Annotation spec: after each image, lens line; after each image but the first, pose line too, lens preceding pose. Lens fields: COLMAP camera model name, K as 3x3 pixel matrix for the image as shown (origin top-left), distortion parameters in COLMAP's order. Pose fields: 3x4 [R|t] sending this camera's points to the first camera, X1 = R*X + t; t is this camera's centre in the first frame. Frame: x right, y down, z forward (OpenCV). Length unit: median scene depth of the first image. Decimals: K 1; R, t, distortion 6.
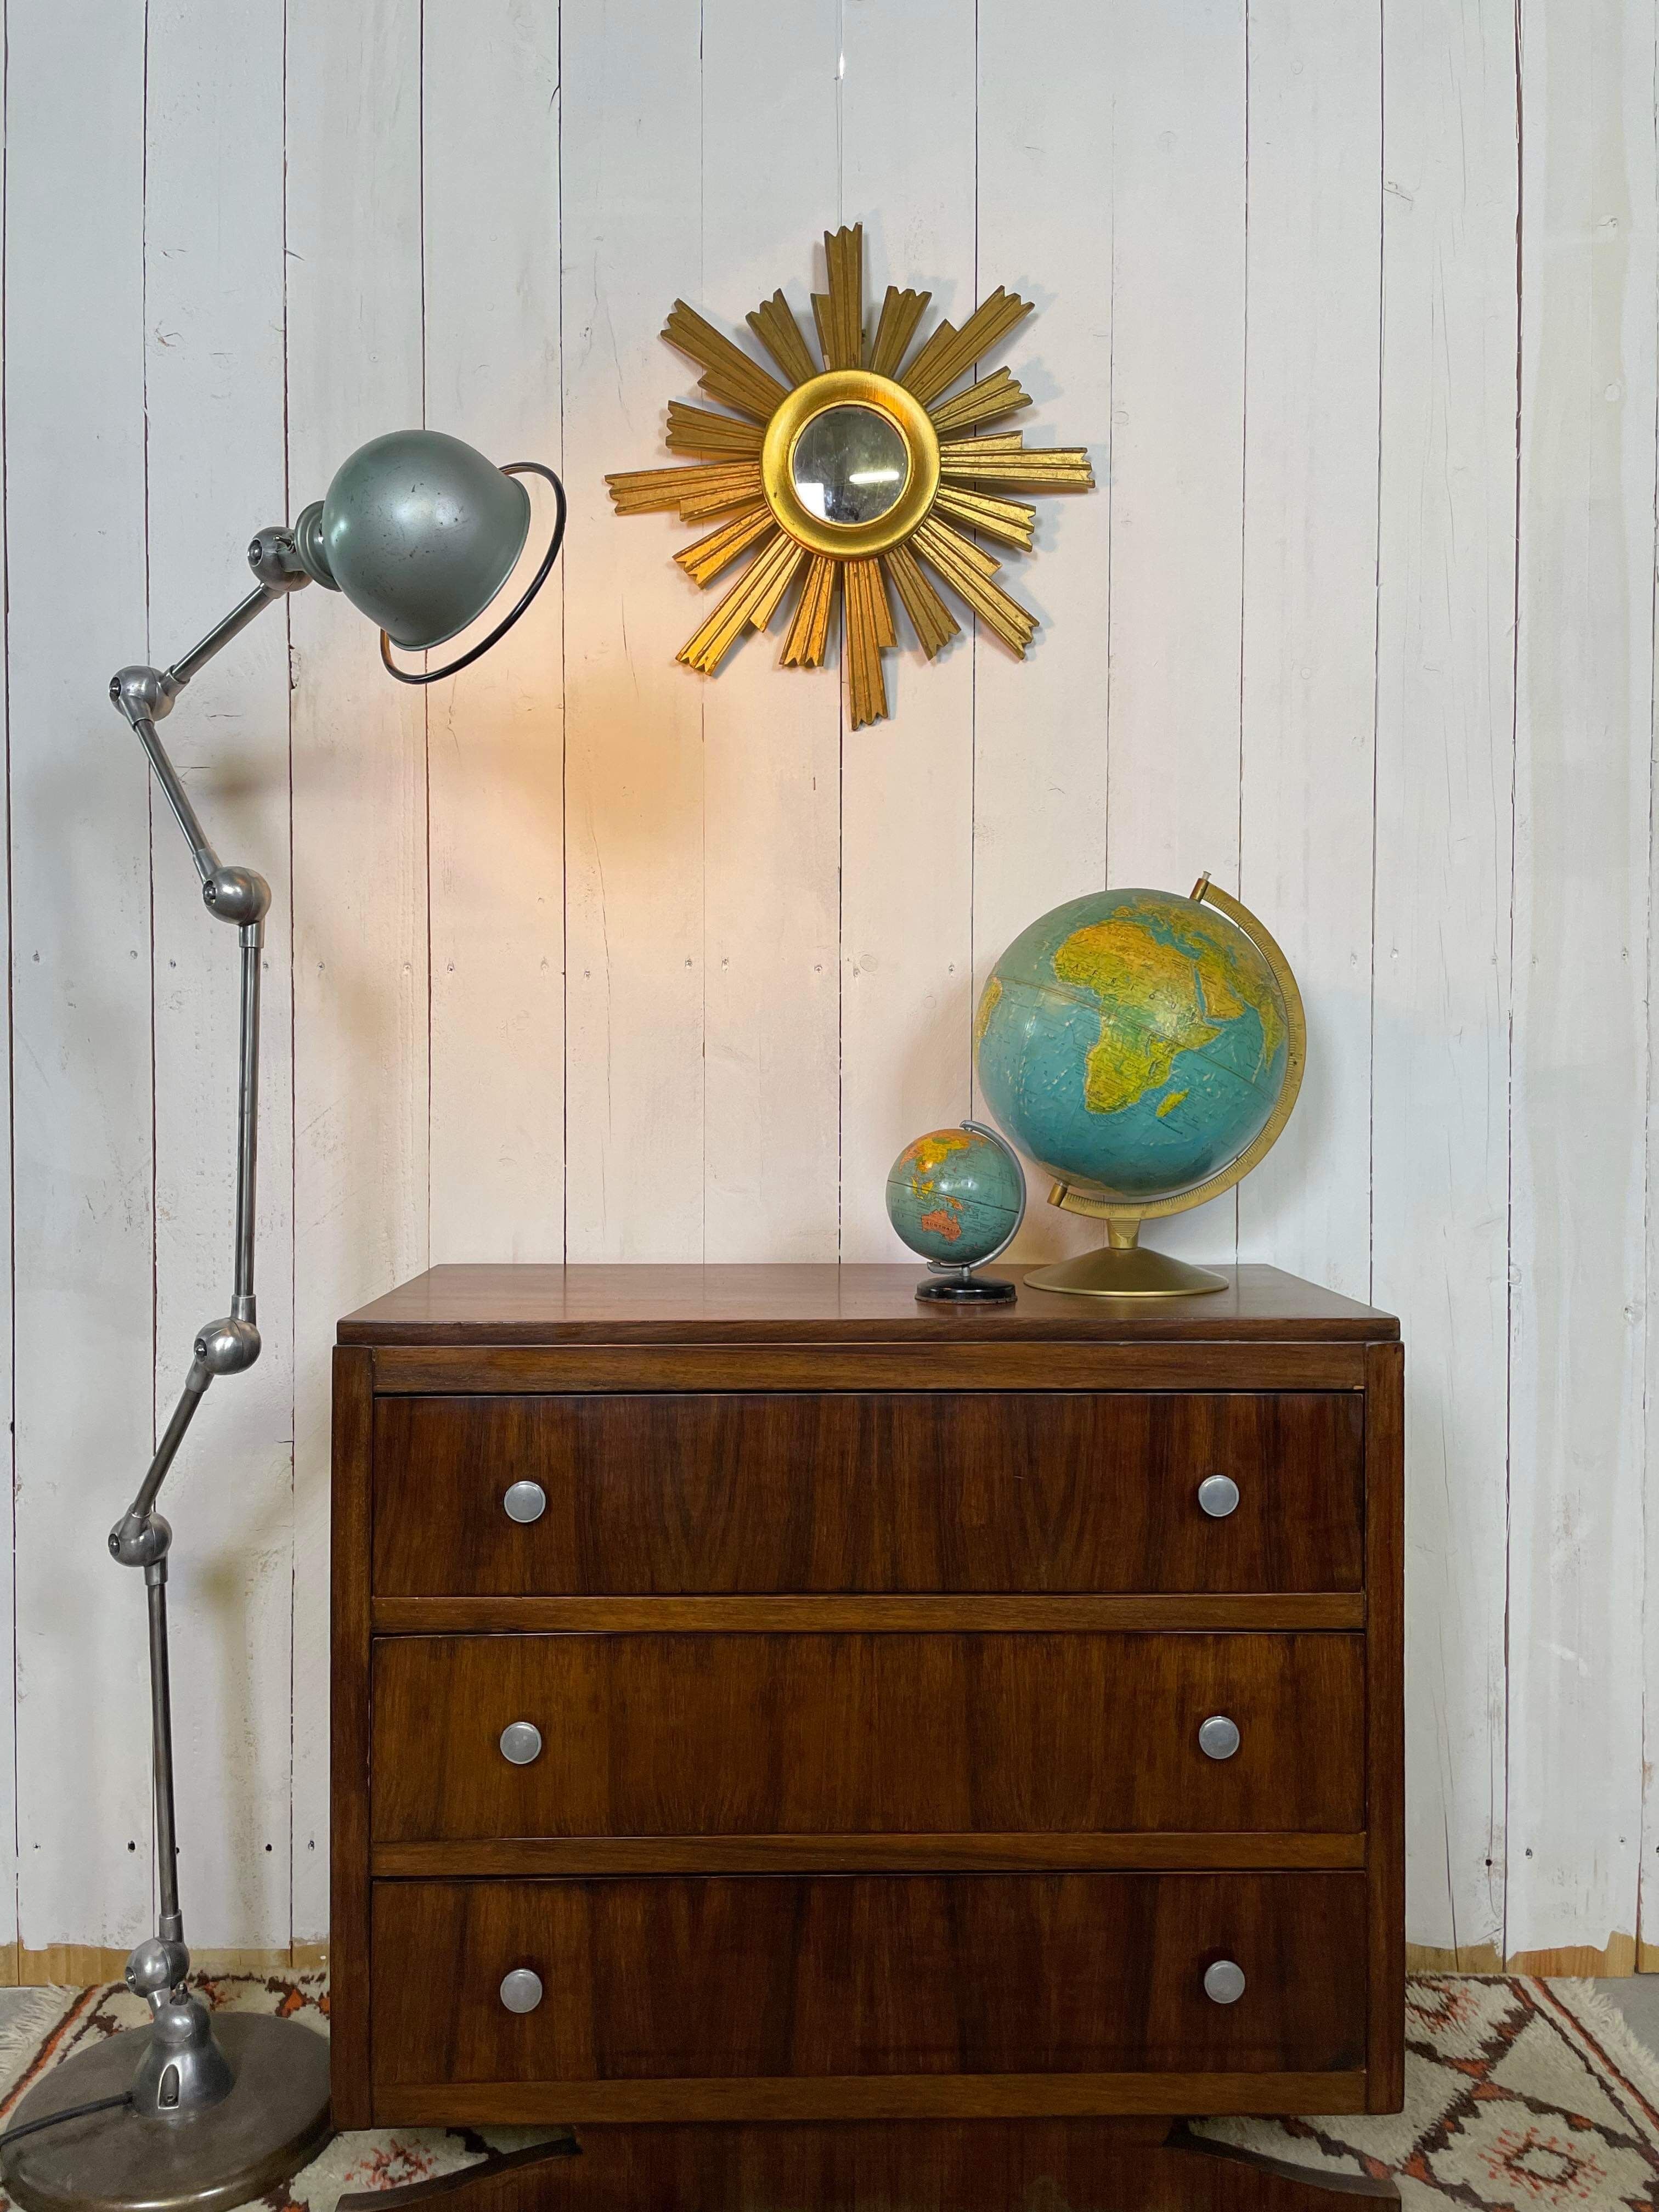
lens RADIAL K [[1685.0, 0, 844.9], [0, 1685.0, 1087.4], [0, 0, 1]] dist [0.078161, -0.107548]
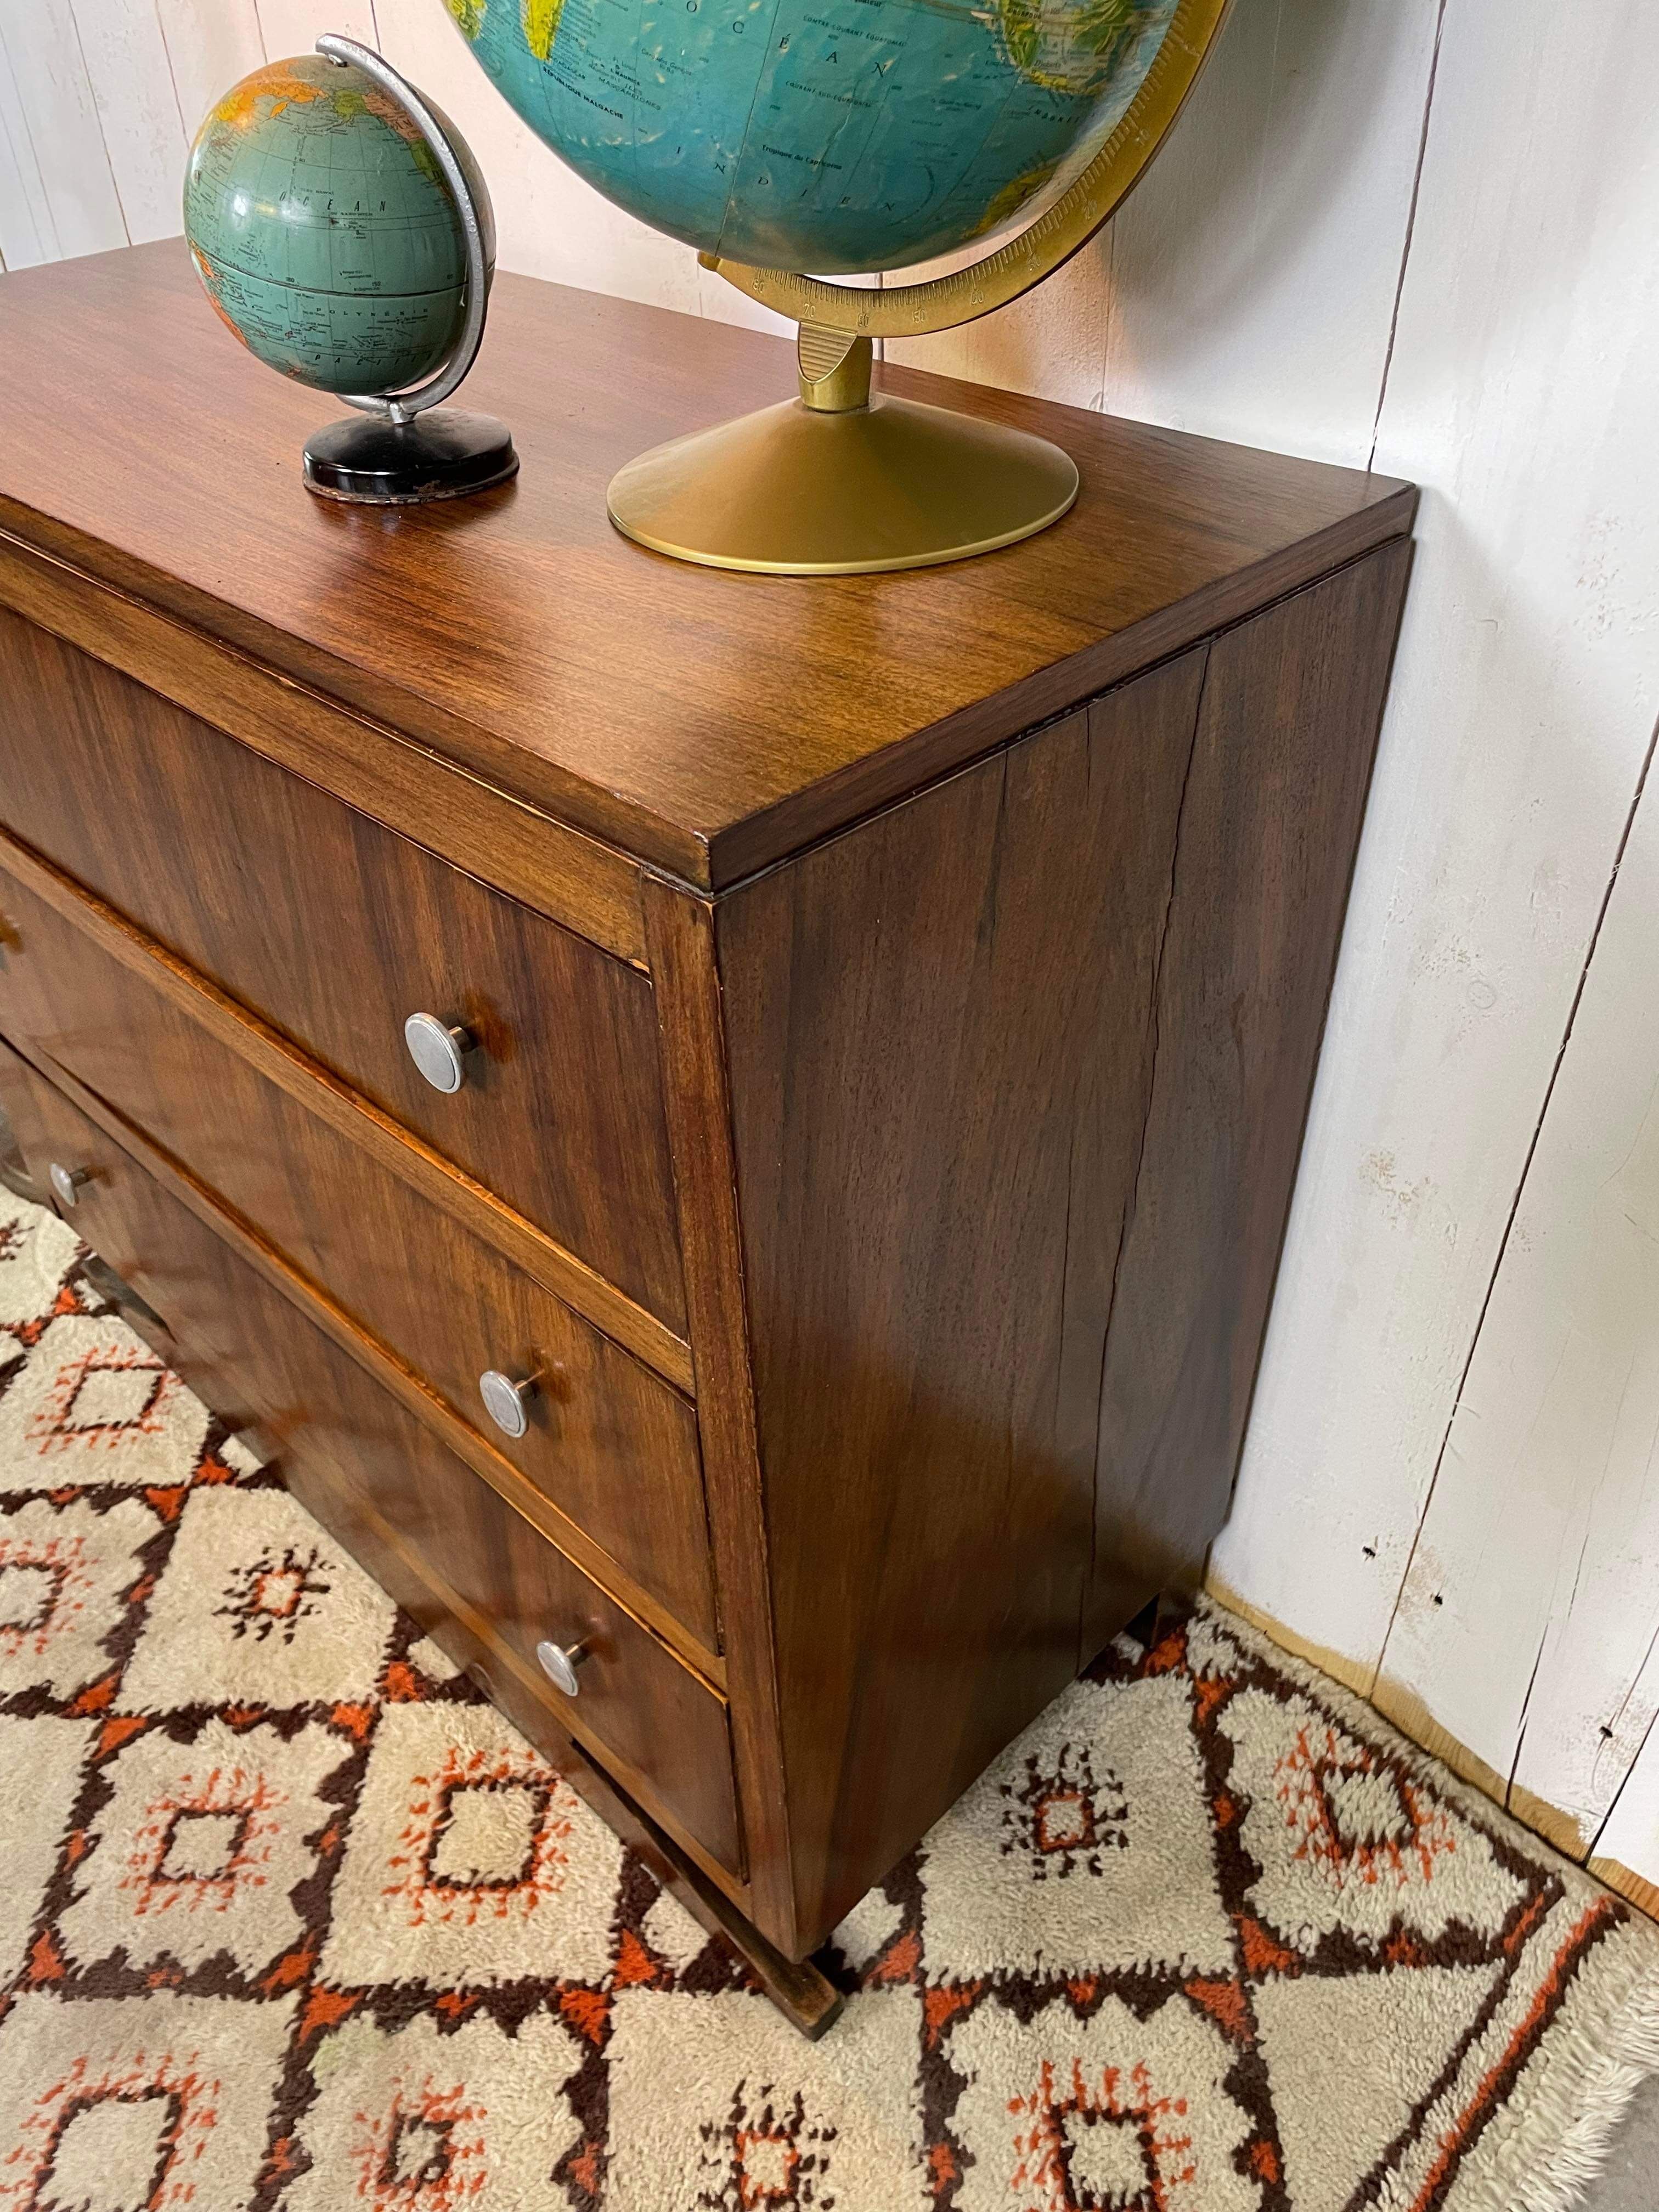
lens RADIAL K [[1692.6, 0, 822.3], [0, 1692.6, 1131.5], [0, 0, 1]] dist [0.079930, -0.110162]
pose [[0.680788, 0.438859, -0.586457, 0.570521], [0.025395, 0.786022, 0.617677, -0.028437], [0.732041, -0.435400, 0.523969, 0.813854]]
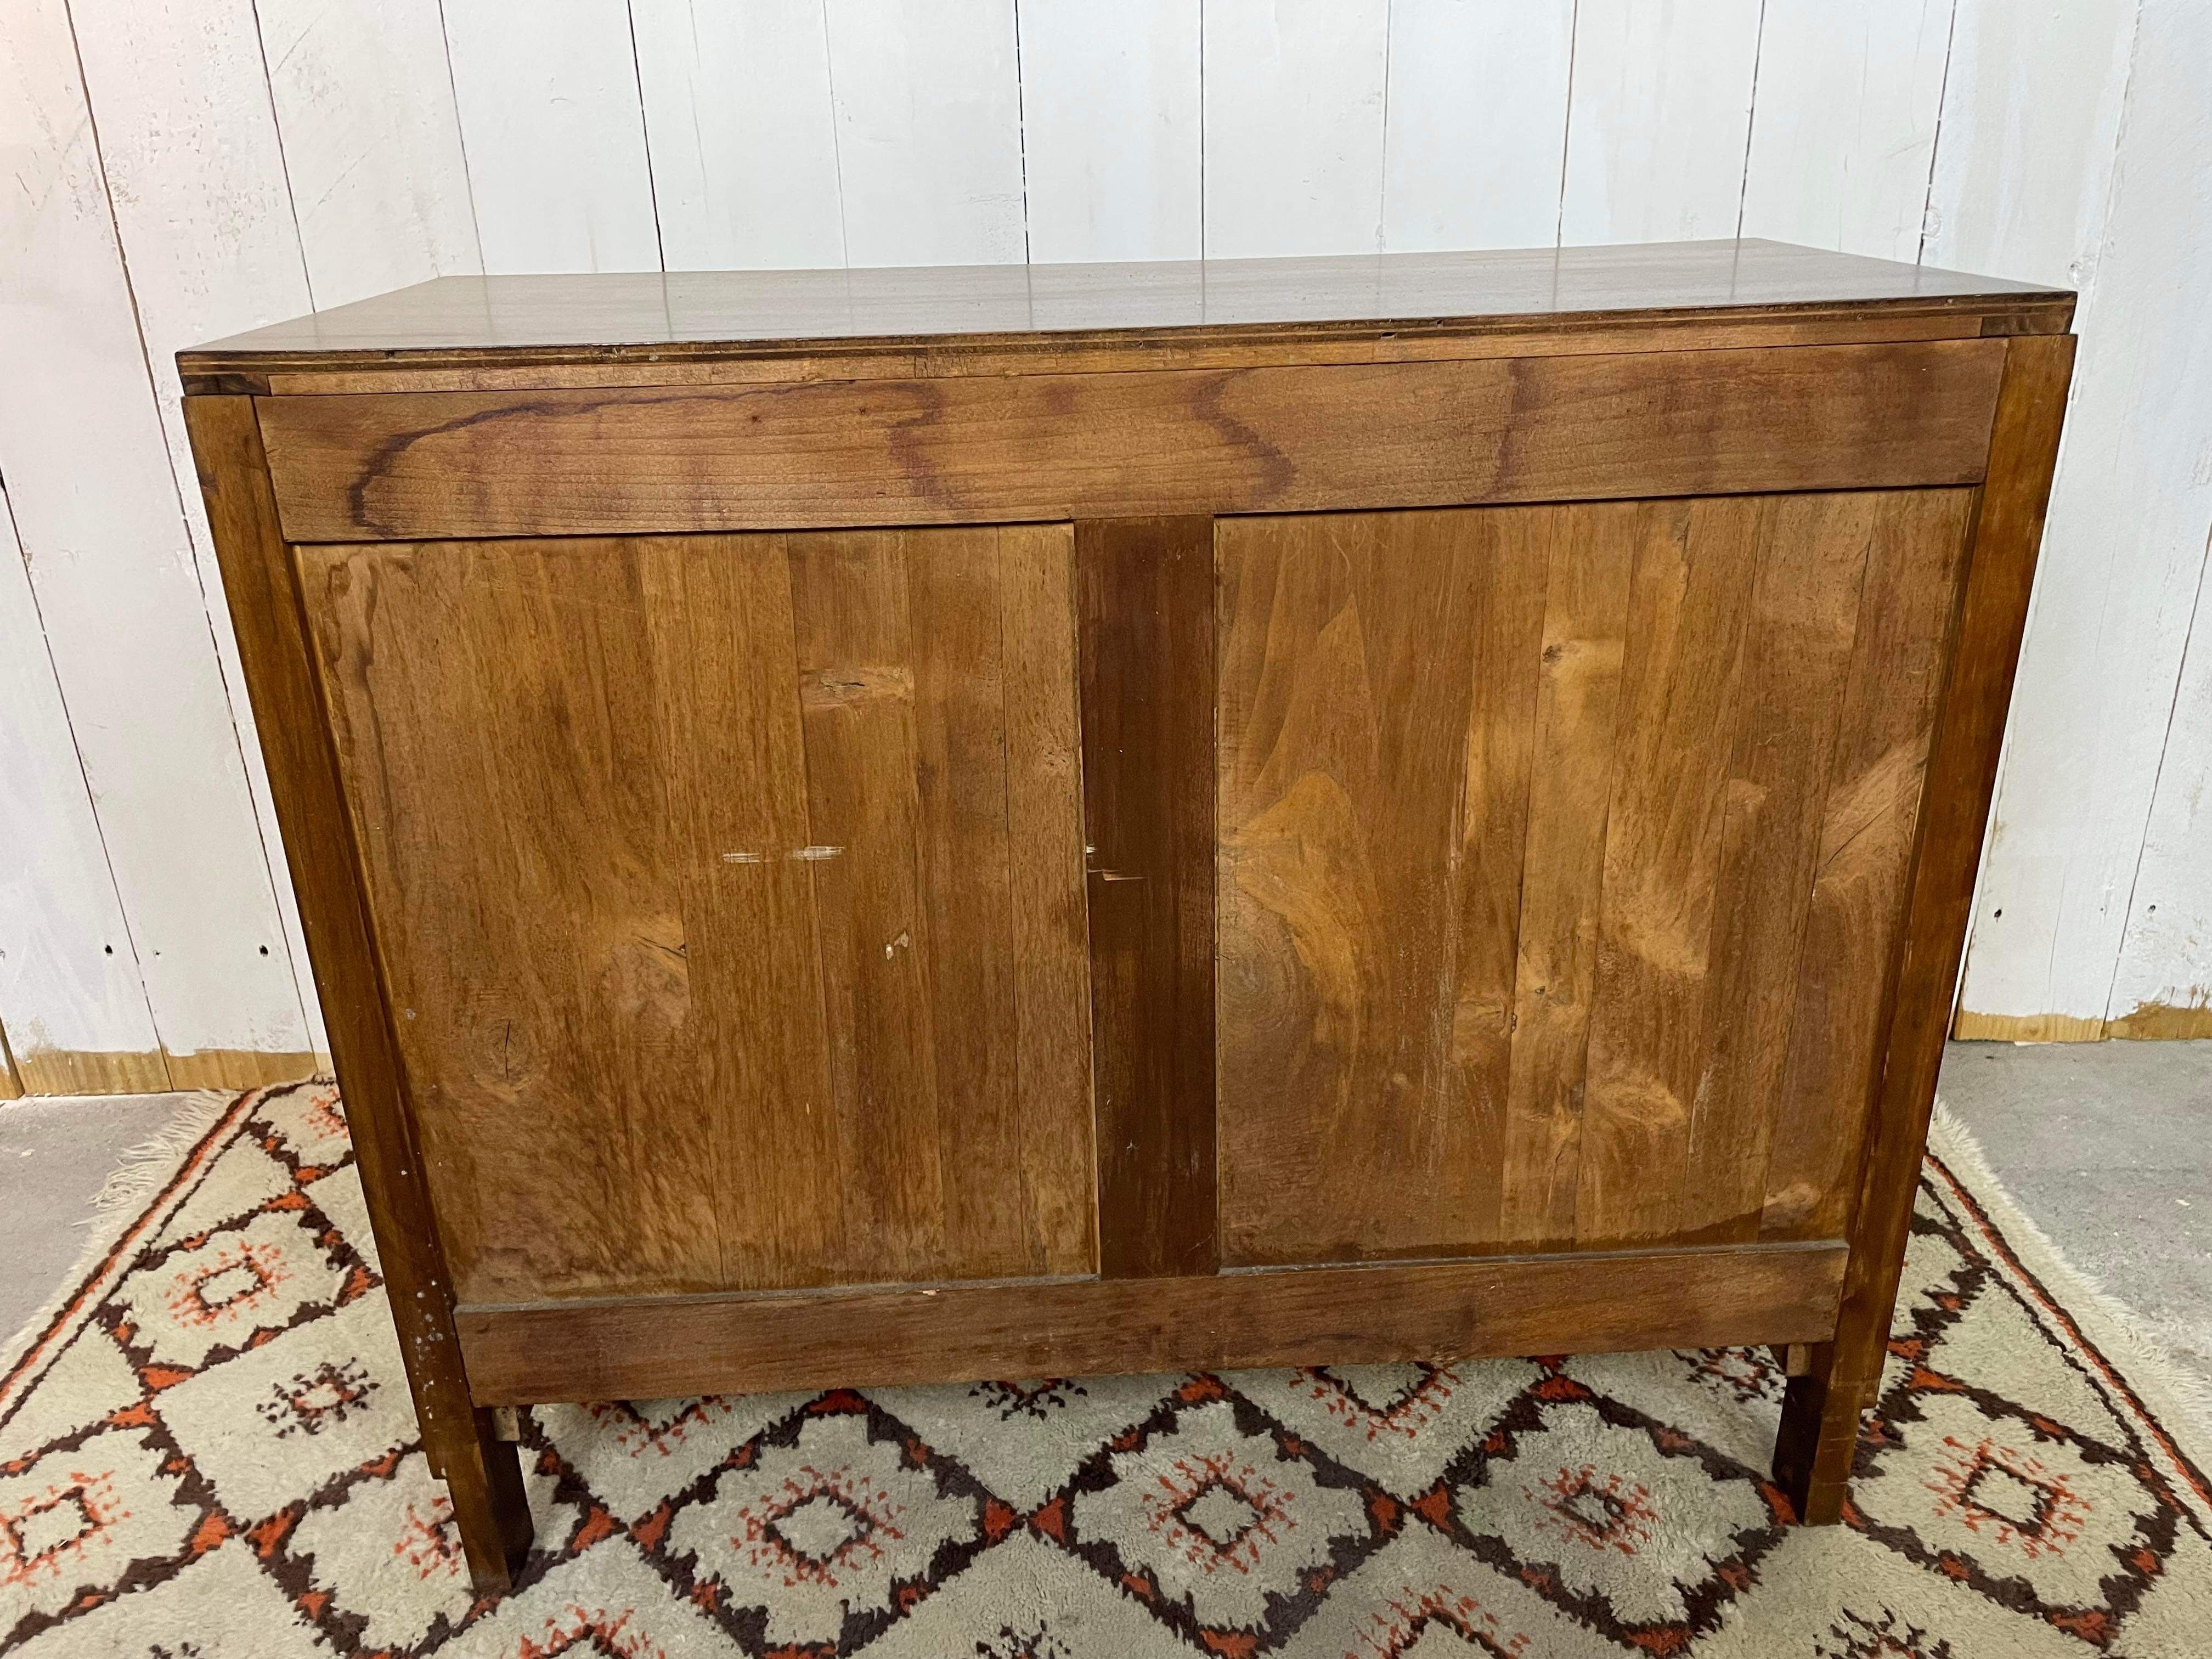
lens RADIAL K [[1692.6, 0, 1116.0], [0, 1692.6, 816.8], [0, 0, 1]] dist [0.079930, -0.110162]
pose [[0.999470, -0.023323, -0.022718, 0.060607], [0.030092, 0.928133, 0.371030, 0.078646], [0.012432, -0.371517, 0.928343, 0.257796]]
